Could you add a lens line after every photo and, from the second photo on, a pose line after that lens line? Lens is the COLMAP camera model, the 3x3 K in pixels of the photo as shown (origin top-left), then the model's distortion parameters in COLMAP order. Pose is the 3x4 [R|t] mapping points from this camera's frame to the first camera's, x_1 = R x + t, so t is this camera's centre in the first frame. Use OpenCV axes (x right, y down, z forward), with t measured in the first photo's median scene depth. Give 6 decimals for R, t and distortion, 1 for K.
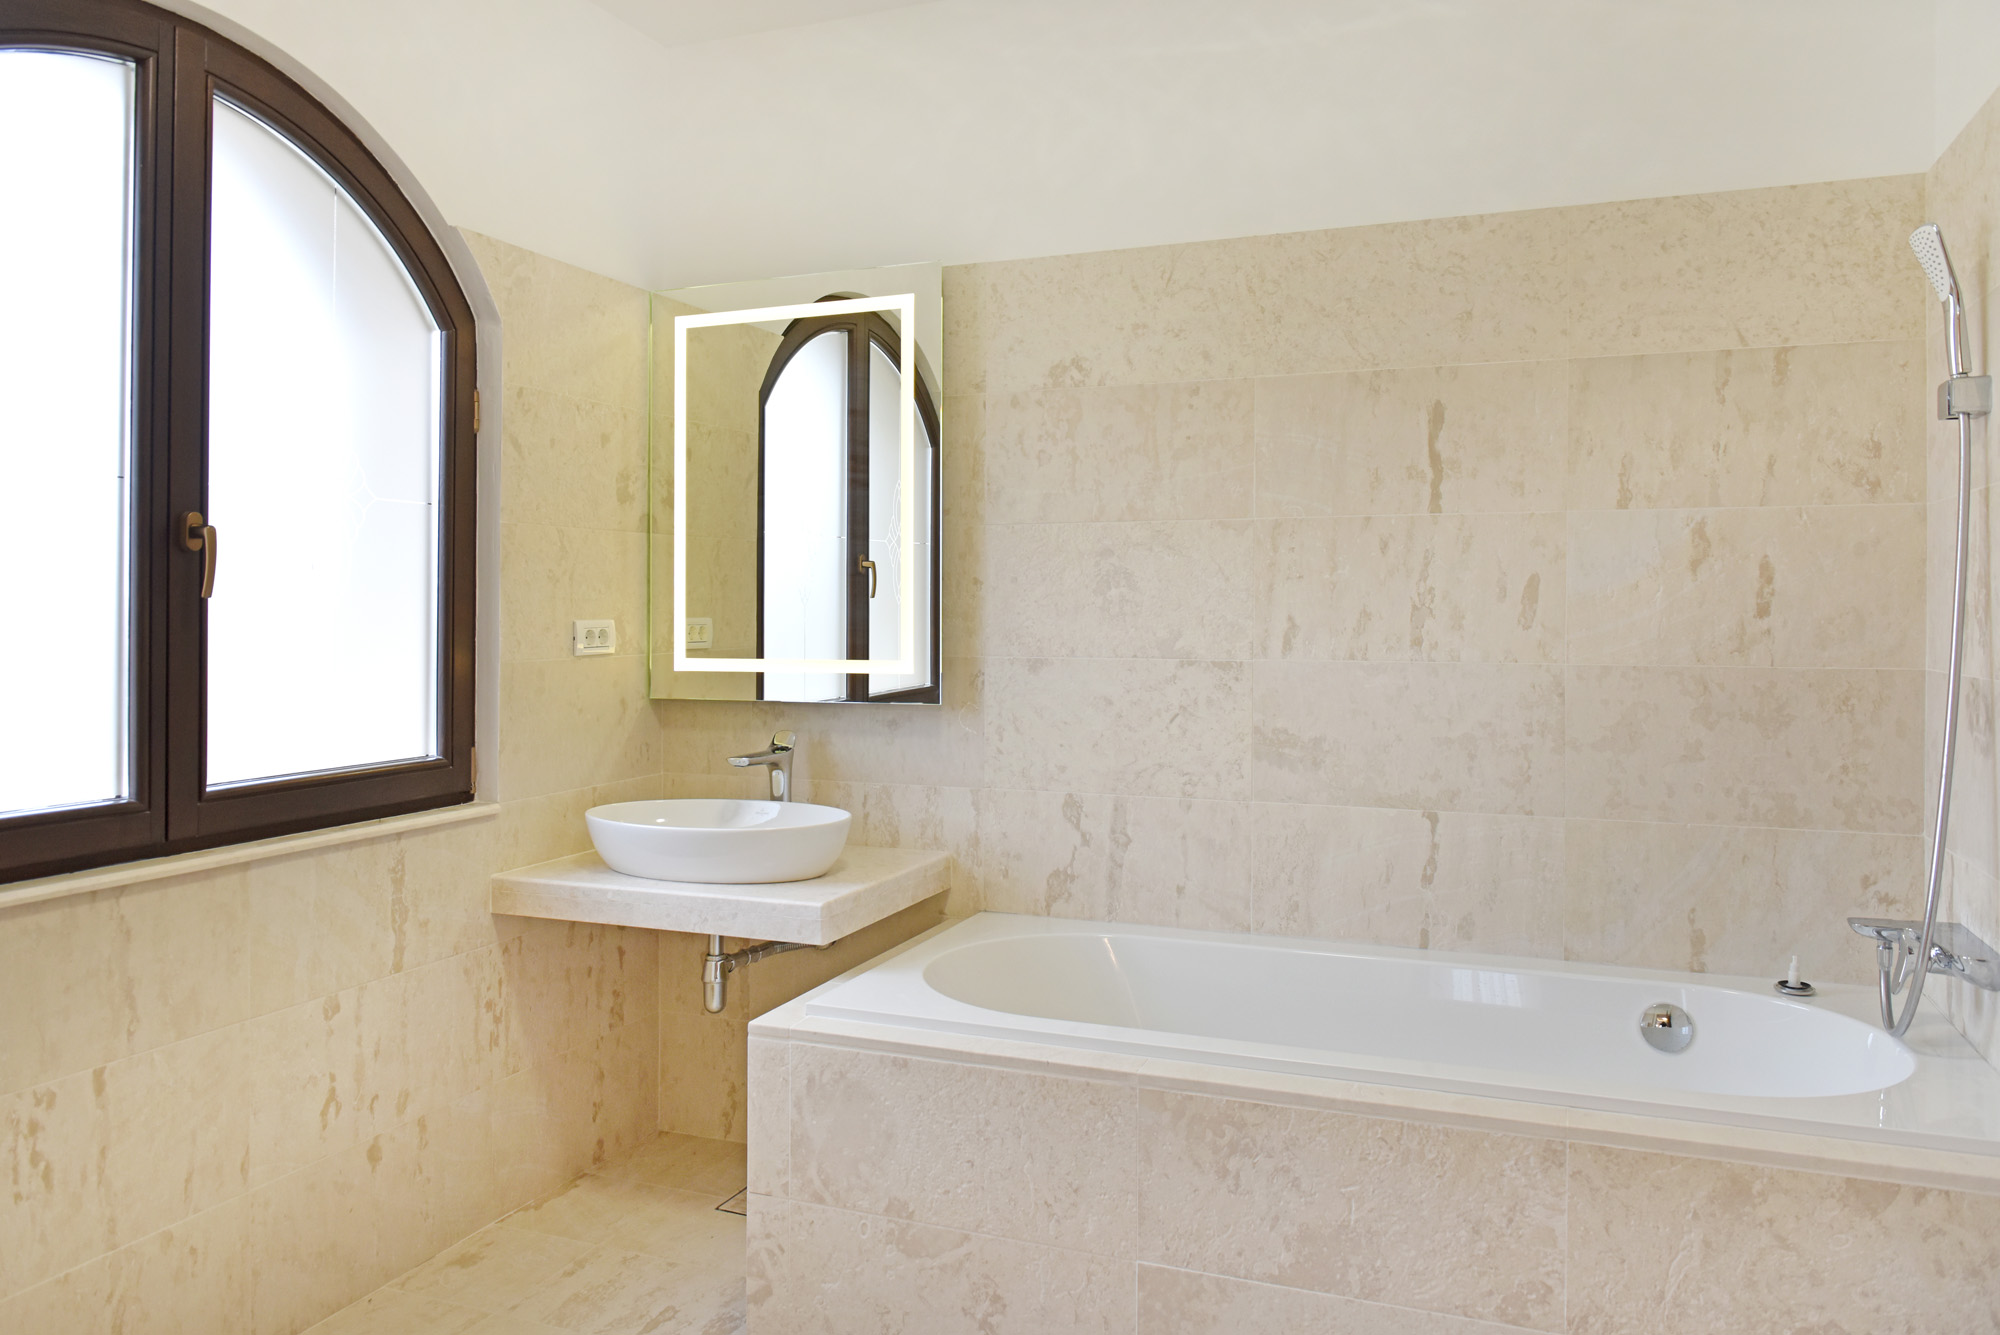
lens RADIAL K [[1436.6, 0, 989.2], [0, 1436.6, 621.0], [0, 0, 1]] dist [-0.018979, 0.000727]
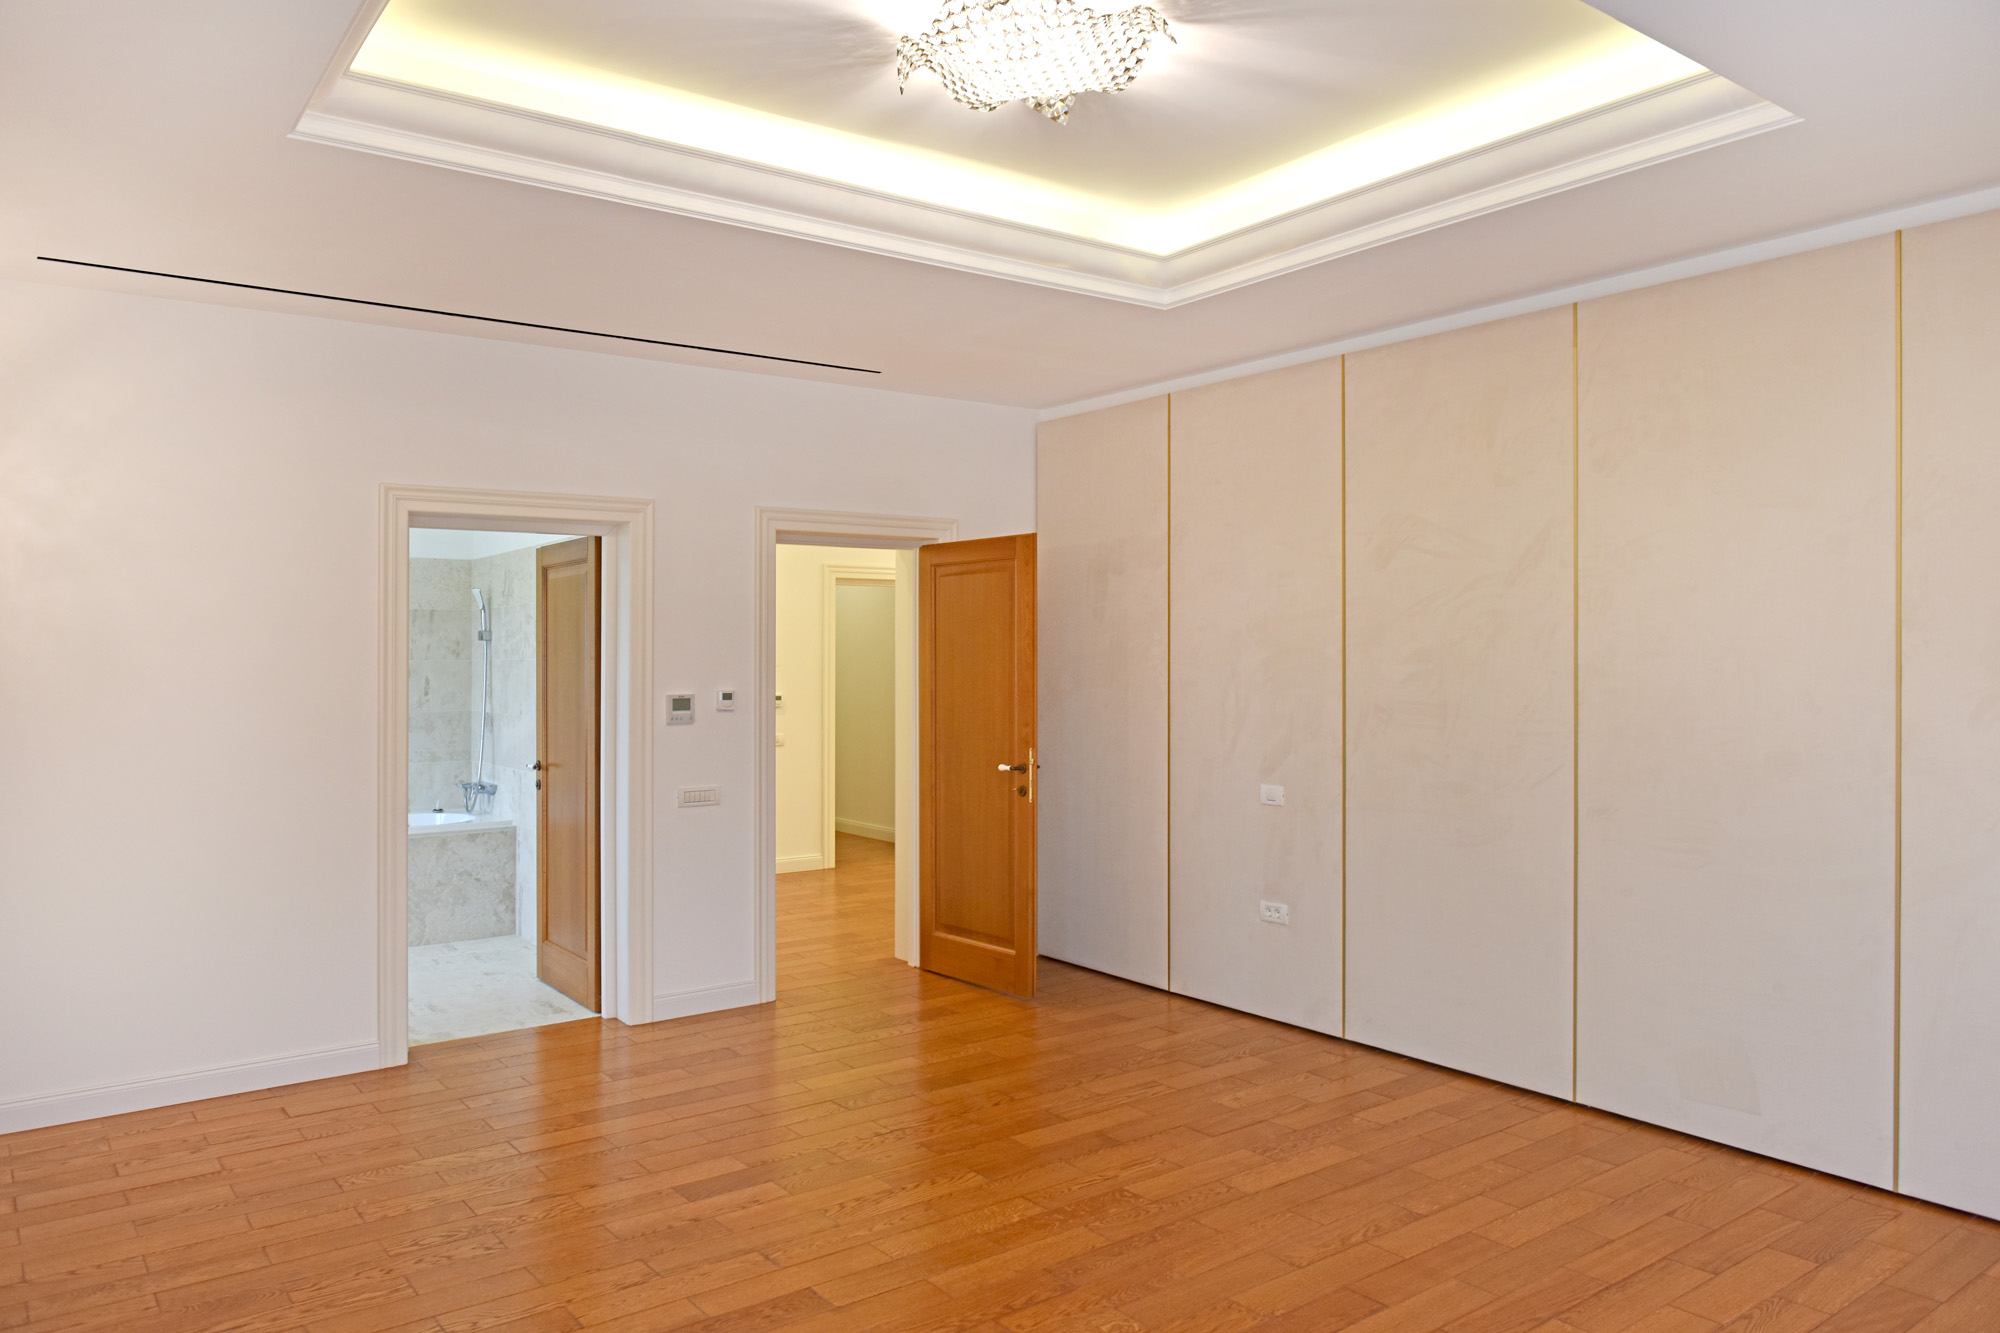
lens RADIAL K [[1436.6, 0, 1002.2], [0, 1436.6, 661.9], [0, 0, 1]] dist [-0.018979, 0.000727]
pose [[0.541839, -0.004598, 0.840469, -1.424656], [-0.004166, 0.999958, 0.008156, -0.108254], [-0.840472, -0.007921, 0.541797, -1.778185]]
